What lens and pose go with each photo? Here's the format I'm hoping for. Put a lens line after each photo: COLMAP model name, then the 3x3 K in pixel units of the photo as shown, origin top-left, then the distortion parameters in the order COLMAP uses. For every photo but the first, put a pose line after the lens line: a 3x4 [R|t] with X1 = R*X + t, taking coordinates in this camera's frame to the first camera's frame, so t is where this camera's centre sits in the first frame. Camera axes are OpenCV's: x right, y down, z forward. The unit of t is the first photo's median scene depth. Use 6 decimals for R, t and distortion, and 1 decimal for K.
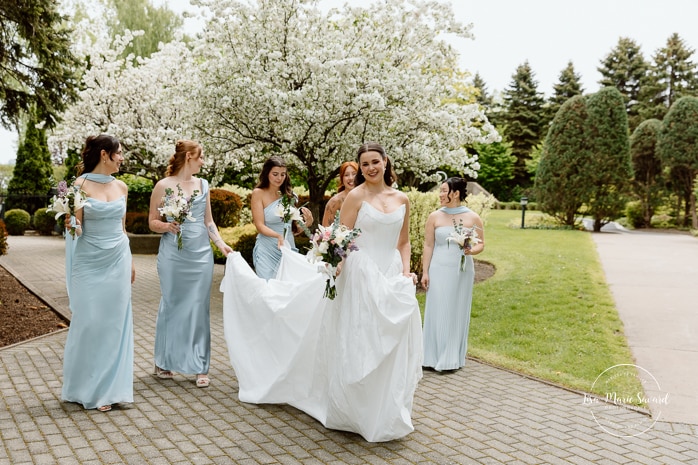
lens RADIAL K [[809.4, 0, 307.4], [0, 809.4, 249.4], [0, 0, 1]] dist [0.024799, 0.000000]
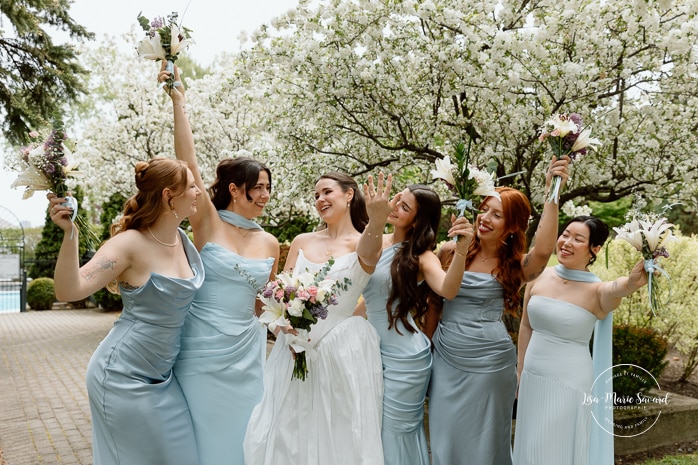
lens RADIAL K [[766.1, 0, 328.1], [0, 766.1, 212.6], [0, 0, 1]] dist [0.054835, 0.000000]
pose [[0.999049, -0.036562, -0.023759, -0.065627], [0.033685, 0.993146, -0.111920, -0.024857], [0.027688, 0.111014, 0.993433, 0.309796]]
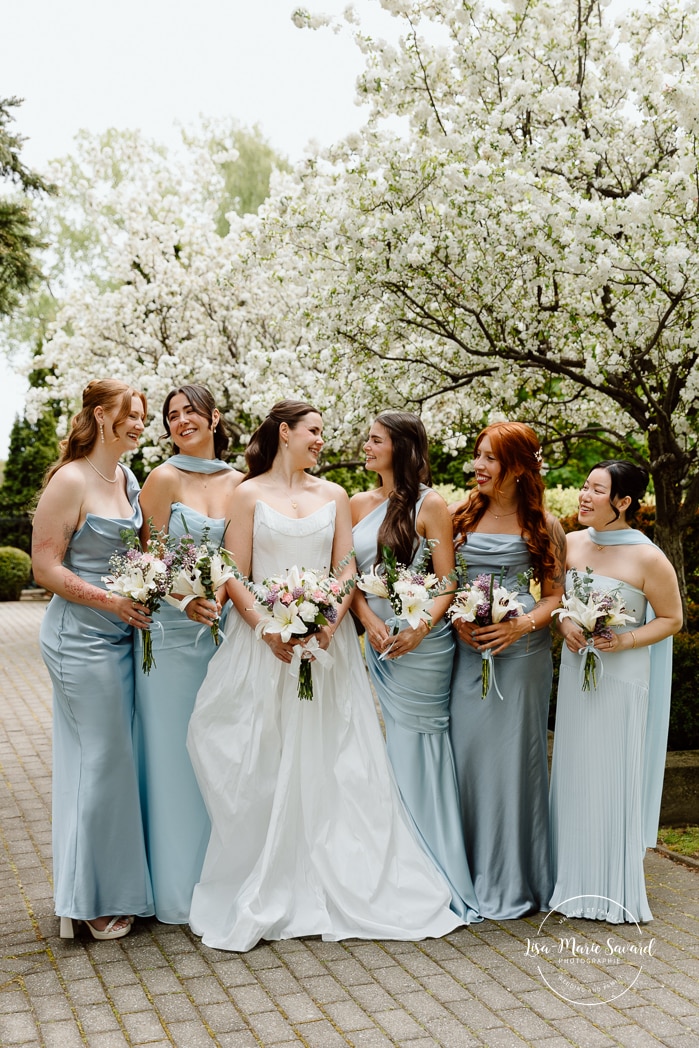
lens RADIAL K [[1467.6, 0, 331.4], [0, 1467.6, 496.8], [0, 0, 1]] dist [0.108849, 0.000000]
pose [[0.985769, -0.028045, -0.165748, -0.019974], [0.016183, 0.997238, -0.072488, -0.017273], [0.167323, 0.068774, 0.983500, 0.215827]]
